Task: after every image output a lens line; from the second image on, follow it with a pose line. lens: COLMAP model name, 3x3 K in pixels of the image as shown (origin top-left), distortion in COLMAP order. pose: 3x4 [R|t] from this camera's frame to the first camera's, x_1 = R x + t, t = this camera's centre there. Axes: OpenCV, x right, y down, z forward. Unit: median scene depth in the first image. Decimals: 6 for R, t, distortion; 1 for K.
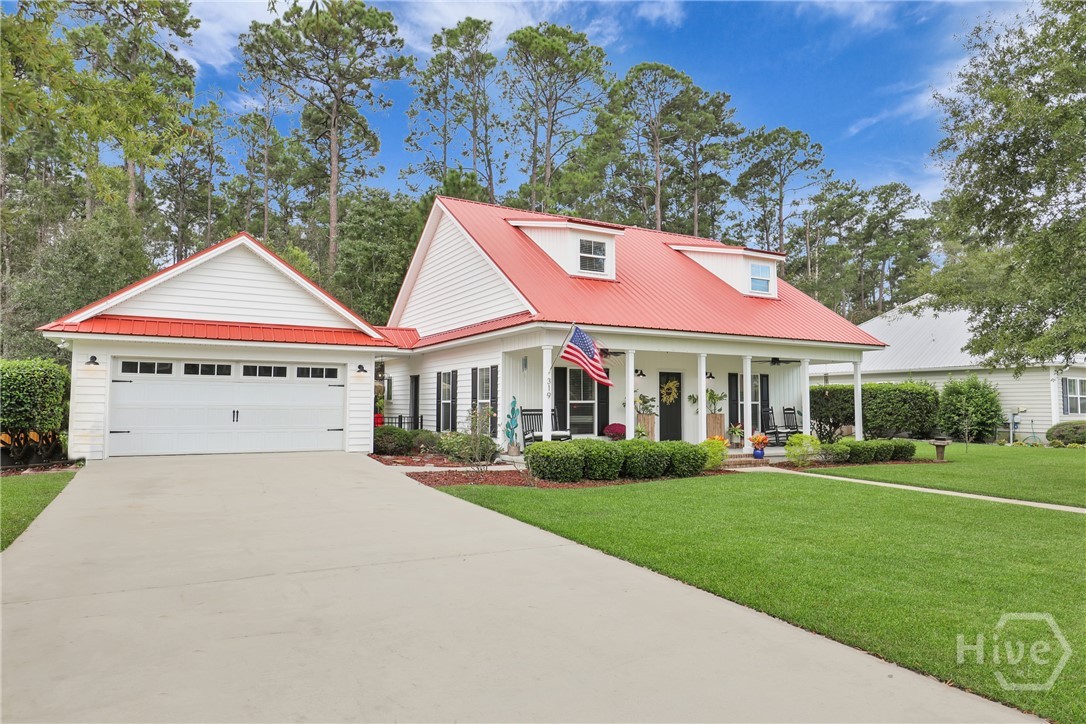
lens RADIAL K [[678.7, 0, 549.6], [0, 678.7, 366.1], [0, 0, 1]] dist [0.003813, -0.002028]
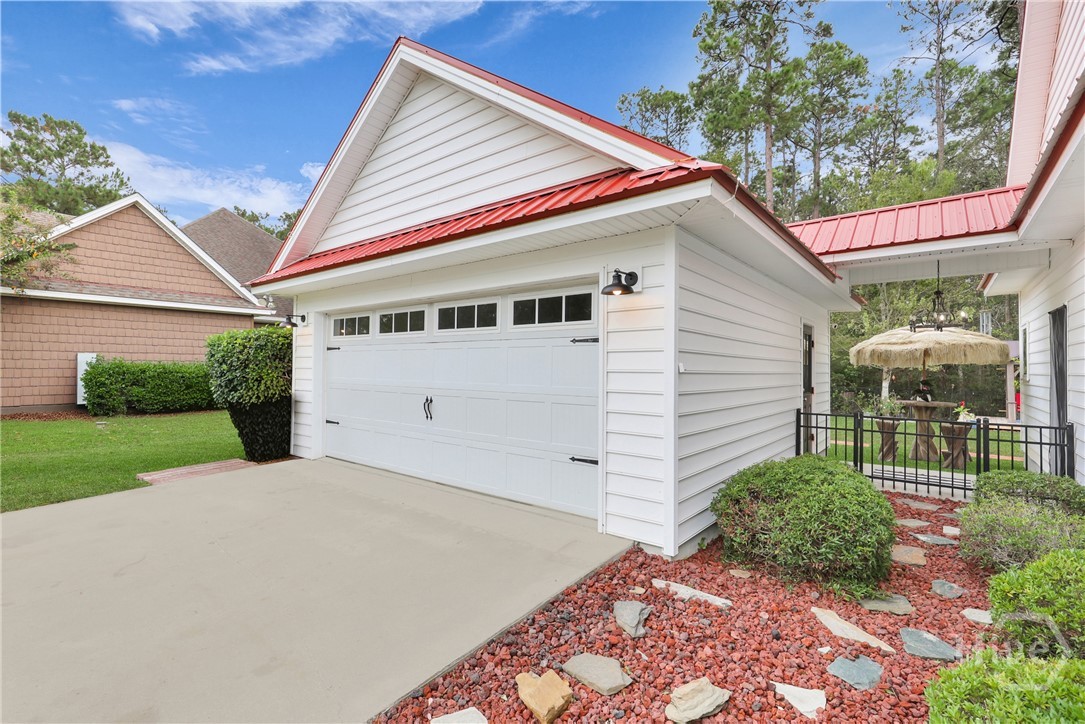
lens RADIAL K [[495.2, 0, 547.4], [0, 495.2, 362.5], [0, 0, 1]] dist [0.003065, 0.002890]
pose [[0.380278, -0.013941, -0.924767, -0.083056], [0.047218, 0.998875, 0.004359, 0.041107], [0.923666, -0.045323, 0.380509, 0.942420]]
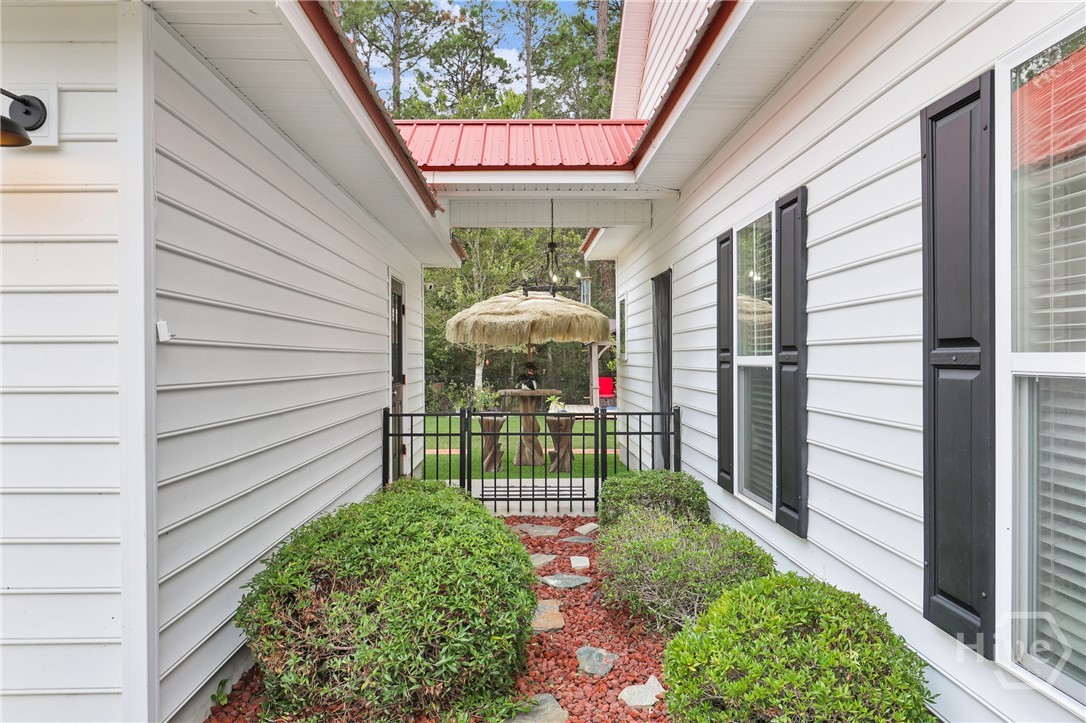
lens RADIAL K [[725.1, 0, 544.1], [0, 725.1, 363.5], [0, 0, 1]] dist [0.007082, 0.001615]
pose [[0.885323, -0.004074, -0.464959, -0.136069], [0.034802, 0.997737, 0.057524, 0.048826], [0.463673, -0.067109, 0.883461, 0.994337]]
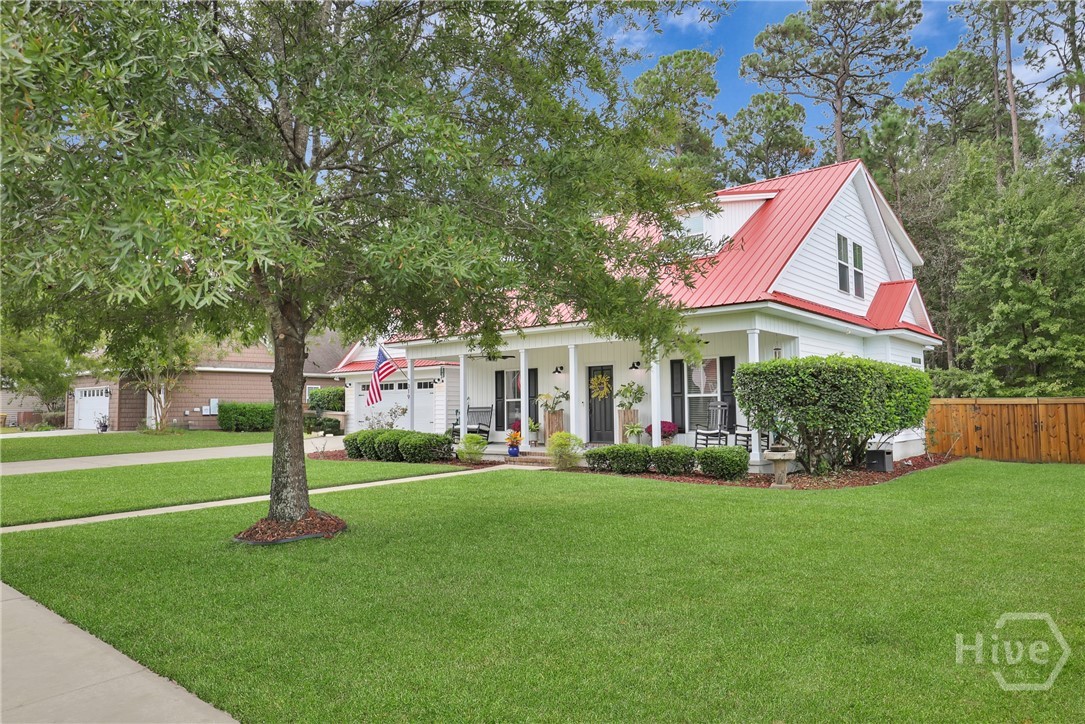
lens RADIAL K [[718.0, 0, 538.5], [0, 718.0, 358.2], [0, 0, 1]] dist [-0.008600, 0.000084]
pose [[0.338852, -0.075777, -0.937783, 1.345134], [0.066391, 0.996192, -0.056507, 0.061132], [0.938494, -0.043113, 0.342593, 0.729267]]
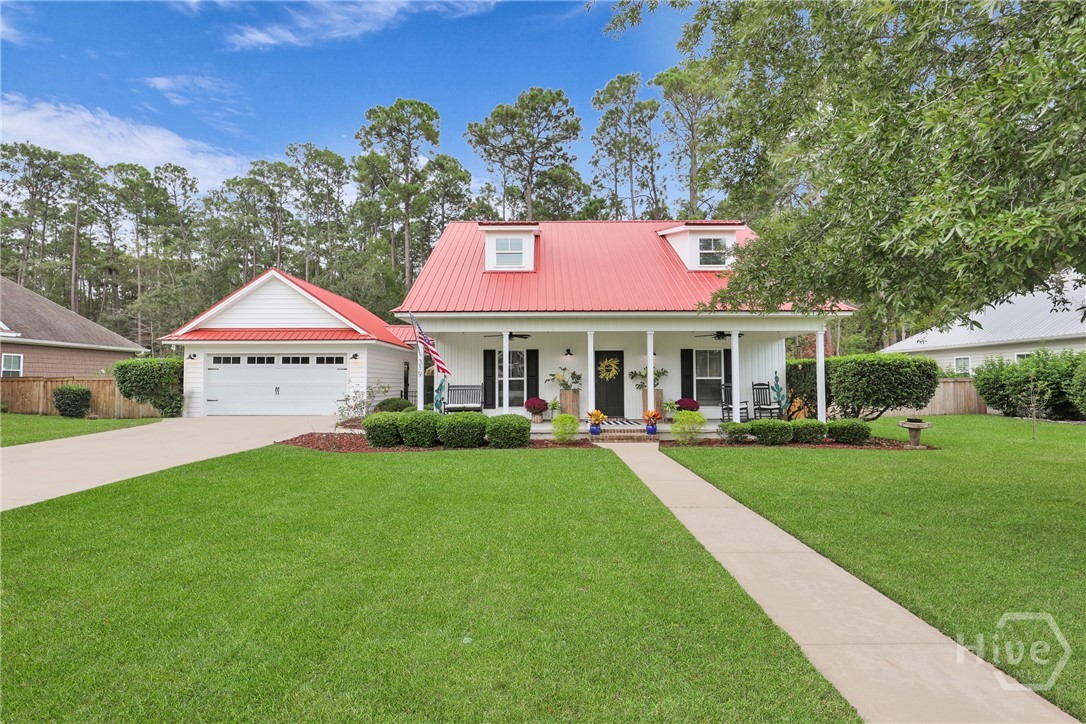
lens RADIAL K [[495.7, 0, 543.9], [0, 495.7, 365.7], [0, 0, 1]] dist [0.003065, 0.002890]
pose [[0.873383, -0.022532, -0.486513, 0.586541], [0.034237, 0.999298, 0.015180, 0.021690], [0.485830, -0.029915, 0.873541, 0.330218]]
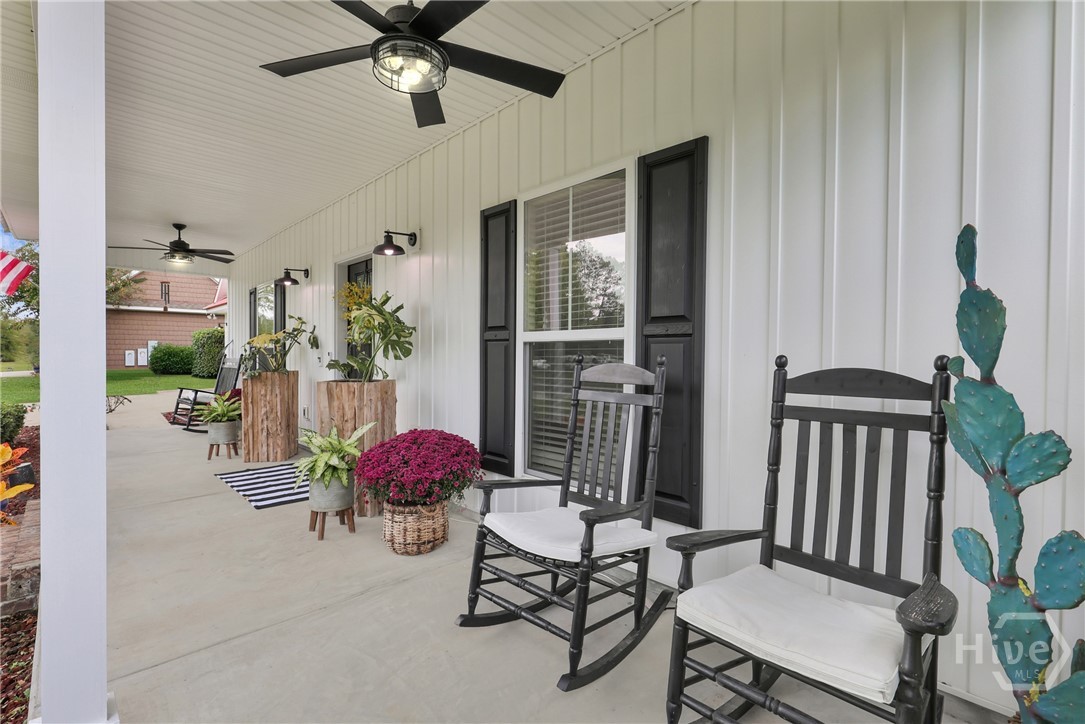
lens RADIAL K [[495.2, 0, 547.8], [0, 495.2, 363.9], [0, 0, 1]] dist [0.003065, 0.002890]
pose [[0.263106, 0.014053, -0.964665, 0.570817], [0.049426, 0.998385, 0.028025, 0.077113], [0.963500, -0.055053, 0.261986, 1.282528]]
